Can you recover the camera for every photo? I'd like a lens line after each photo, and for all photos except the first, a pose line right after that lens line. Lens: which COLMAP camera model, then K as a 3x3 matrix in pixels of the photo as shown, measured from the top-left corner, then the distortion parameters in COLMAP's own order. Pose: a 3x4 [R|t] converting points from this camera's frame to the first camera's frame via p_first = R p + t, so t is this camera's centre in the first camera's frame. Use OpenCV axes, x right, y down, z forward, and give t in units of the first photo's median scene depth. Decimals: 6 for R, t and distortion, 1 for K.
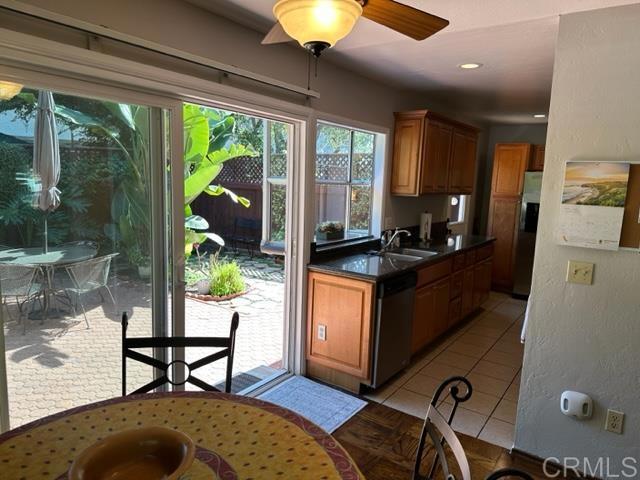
lens RADIAL K [[446.8, 0, 320.0], [0, 446.8, 240.0], [0, 0, 1]] dist [0.026952, -0.004315]
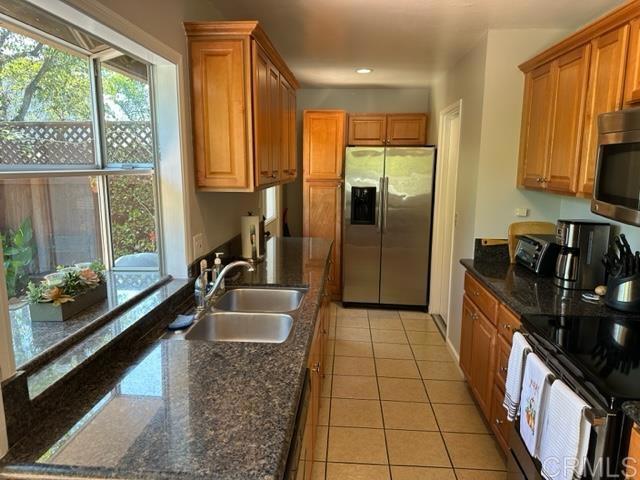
lens RADIAL K [[446.8, 0, 320.0], [0, 446.8, 240.0], [0, 0, 1]] dist [0.026952, -0.004315]
pose [[0.854972, -0.113234, 0.506163, 0.013865], [0.091355, 0.993498, 0.067945, -0.067328], [-0.510566, -0.011851, 0.859757, 0.490180]]
